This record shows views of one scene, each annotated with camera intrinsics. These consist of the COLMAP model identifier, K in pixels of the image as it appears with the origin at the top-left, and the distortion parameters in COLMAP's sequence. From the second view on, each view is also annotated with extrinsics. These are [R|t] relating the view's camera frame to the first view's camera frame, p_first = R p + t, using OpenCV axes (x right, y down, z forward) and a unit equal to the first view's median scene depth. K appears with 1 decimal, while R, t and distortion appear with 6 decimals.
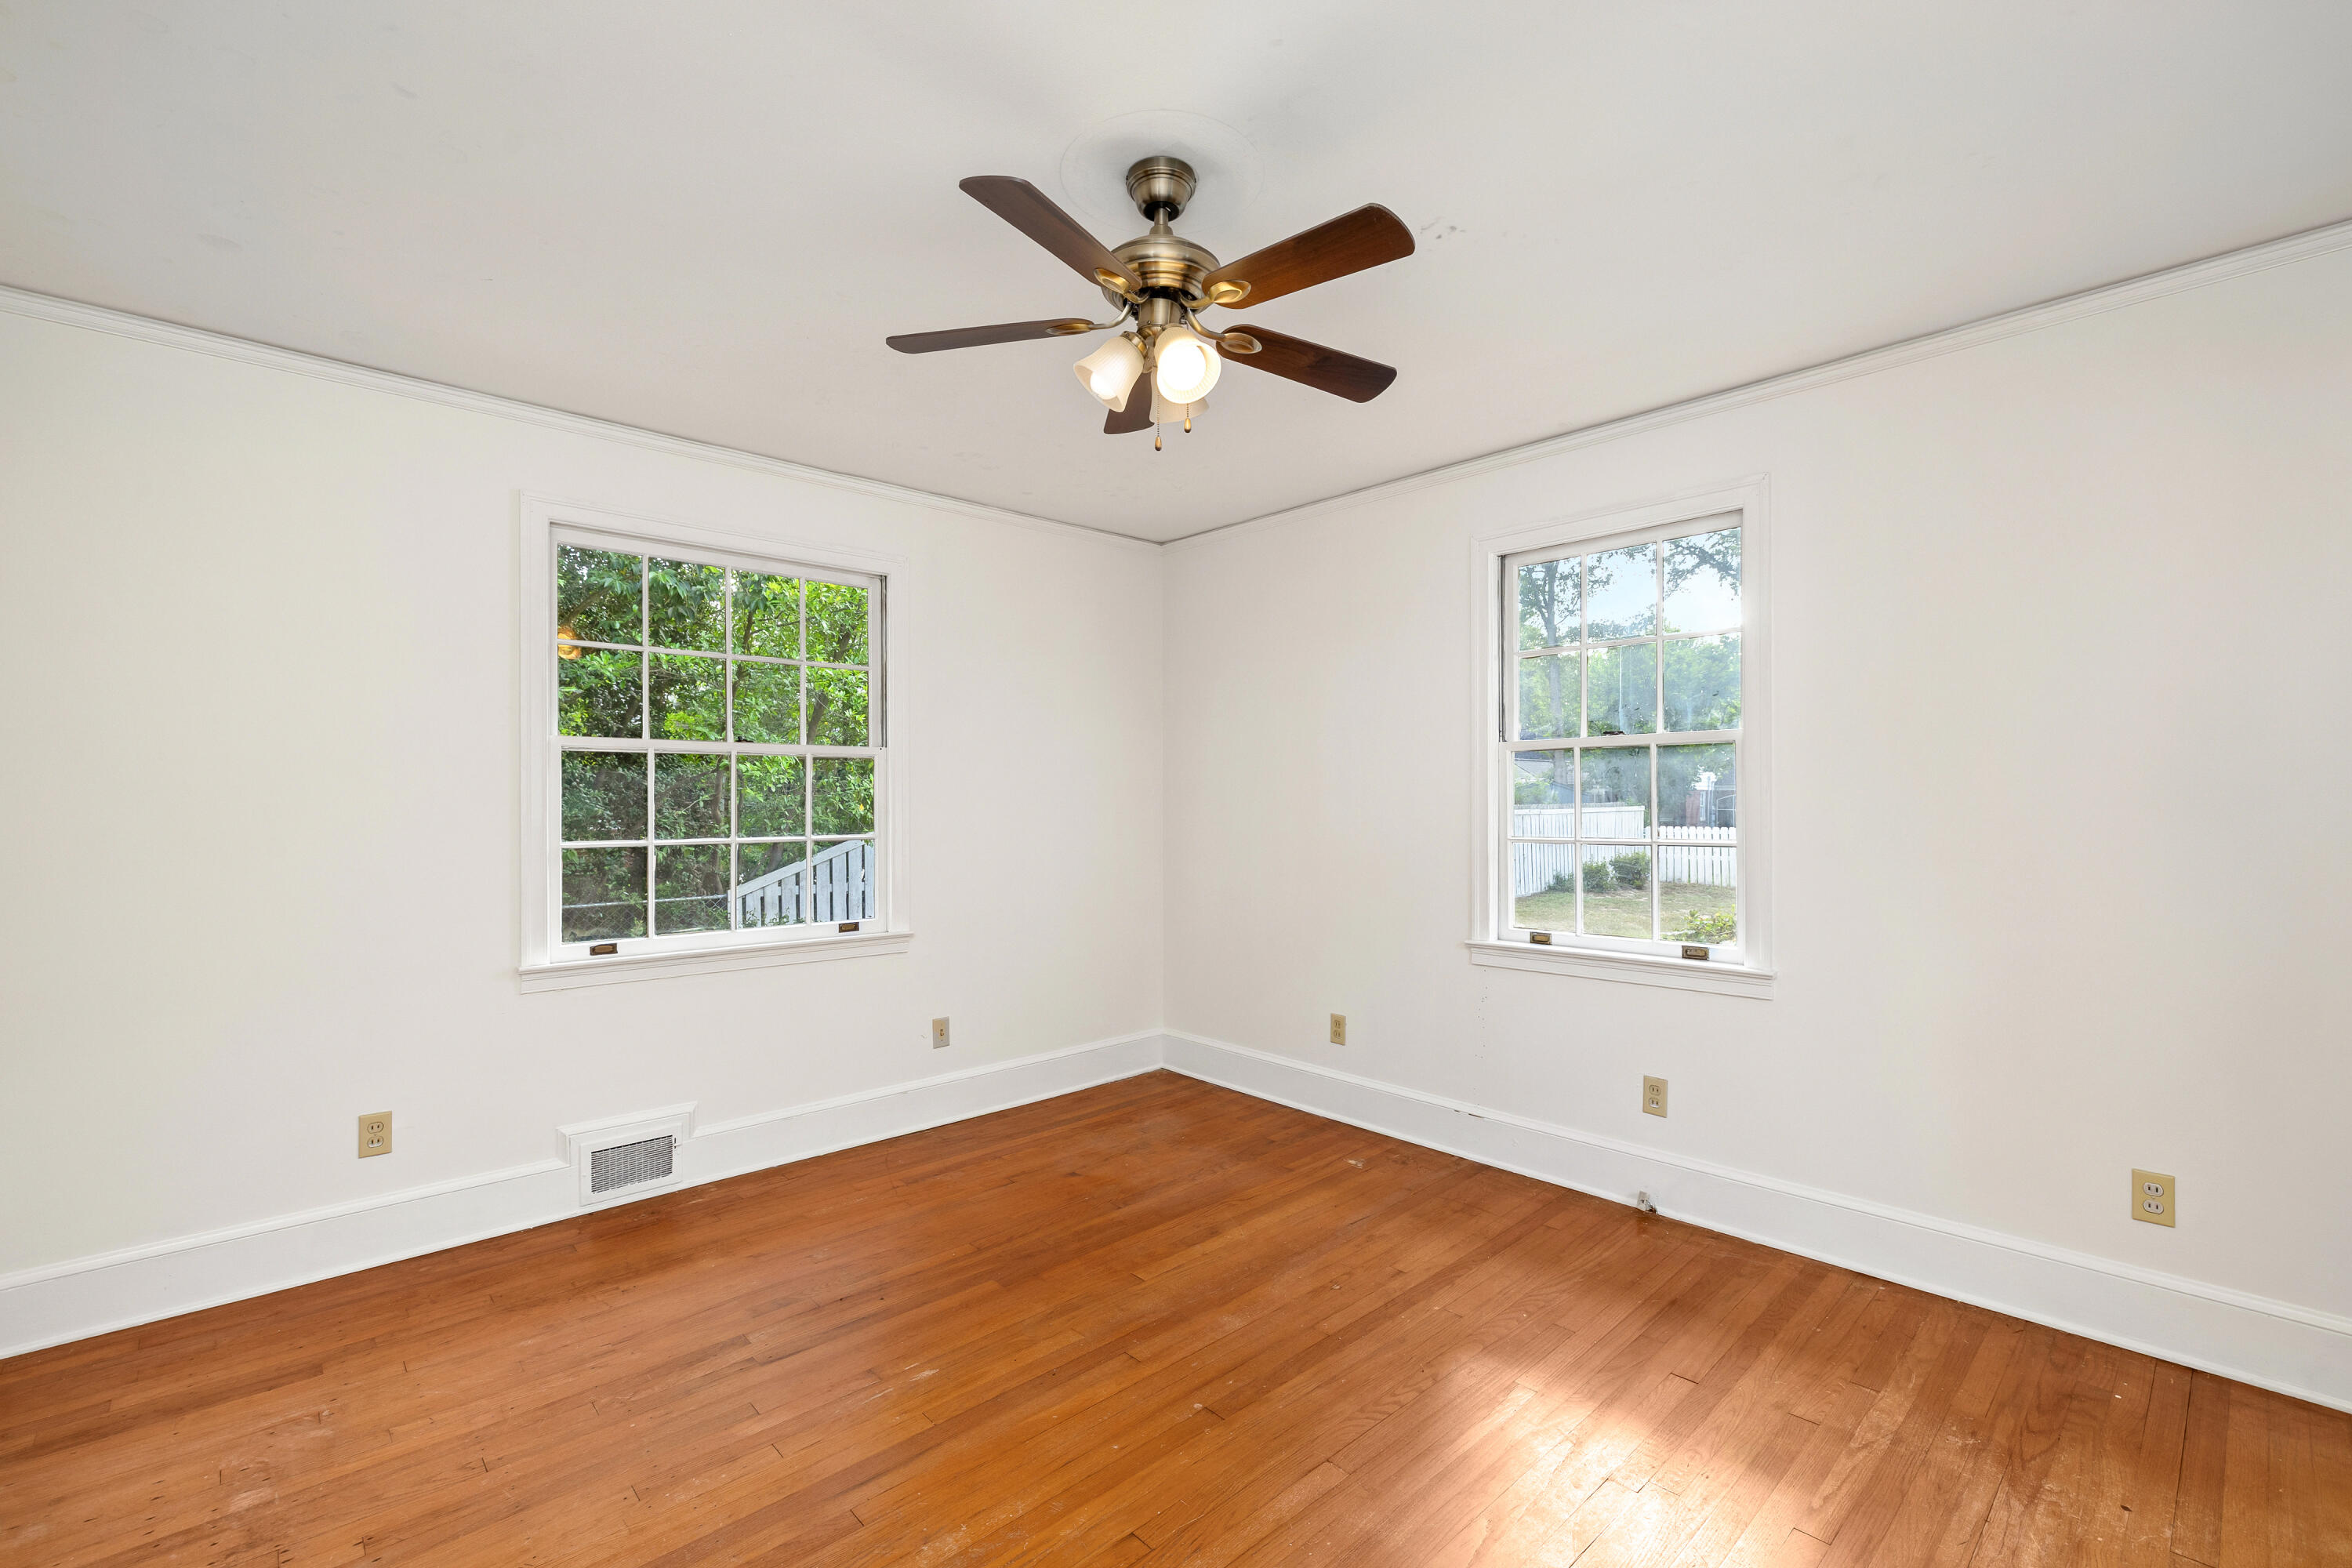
lens RADIAL K [[1006.2, 0, 1176.0], [0, 1006.2, 784.0], [0, 0, 1]] dist [-0.000637, -0.000450]
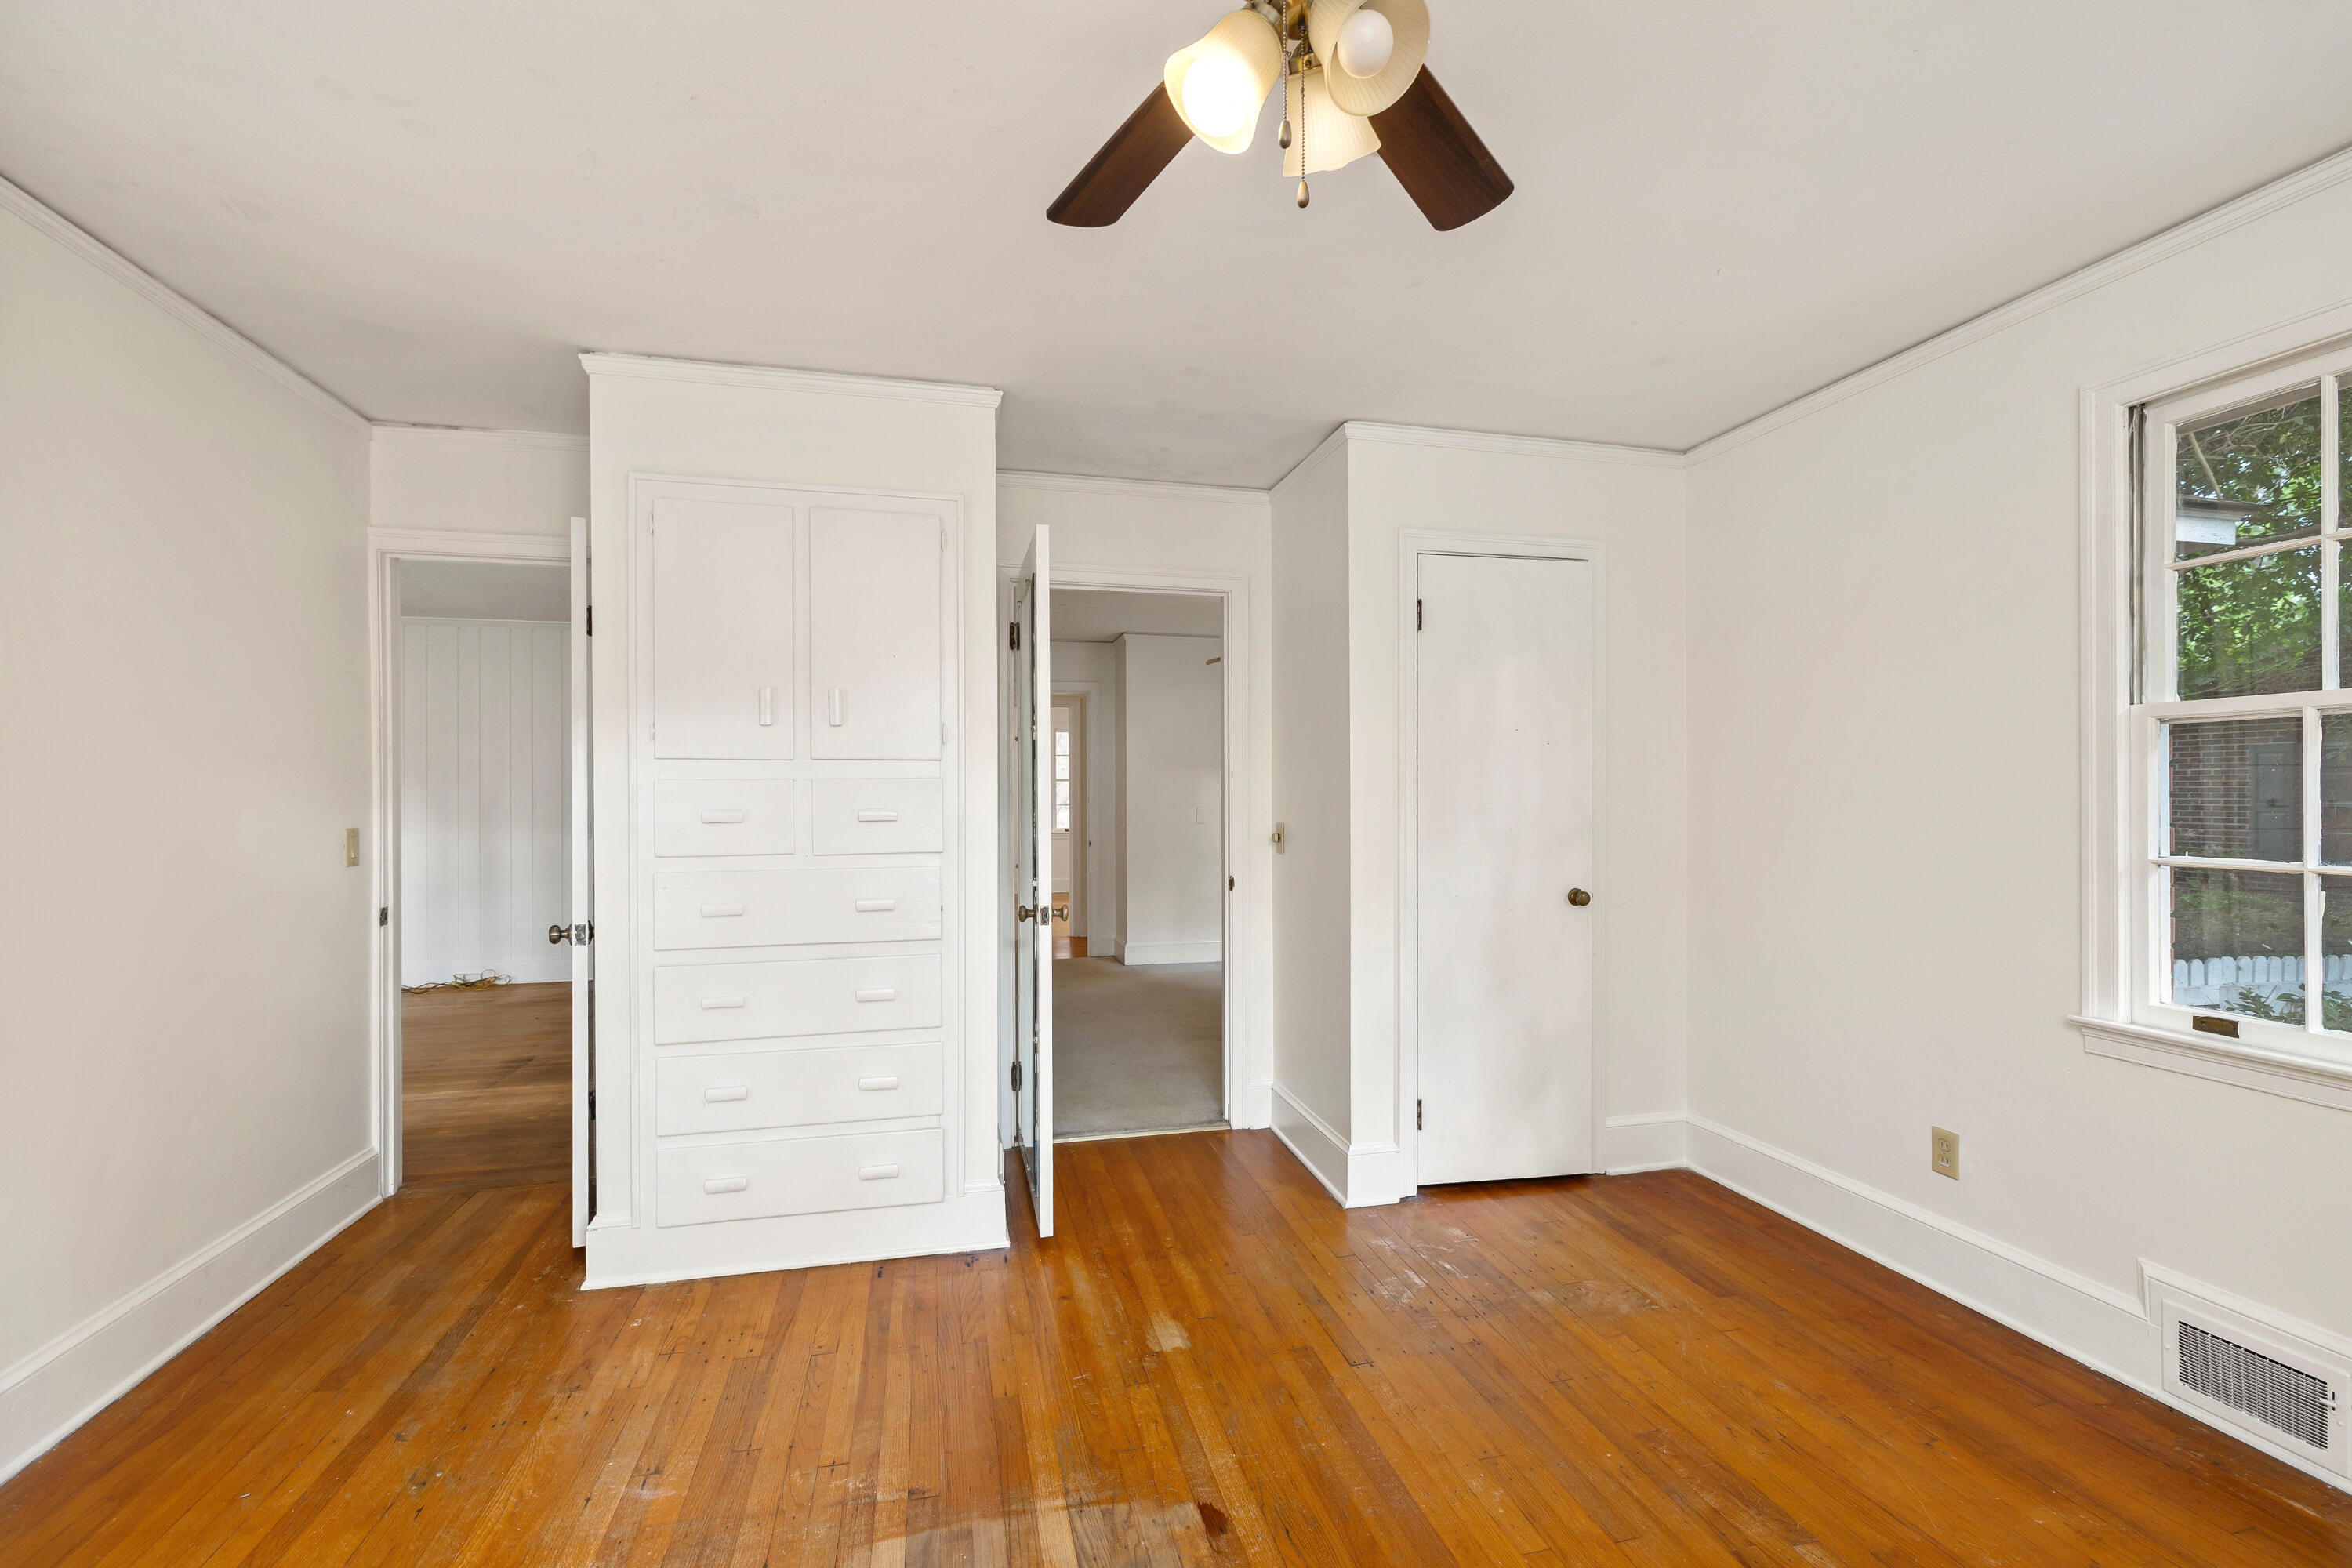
lens RADIAL K [[1006.2, 0, 1176.0], [0, 1006.2, 784.0], [0, 0, 1]] dist [-0.000637, -0.000450]
pose [[-0.482322, -0.004612, -0.875982, 0.339876], [0.017420, 0.999738, -0.014856, 0.004947], [0.875821, -0.022425, -0.482115, 0.756829]]
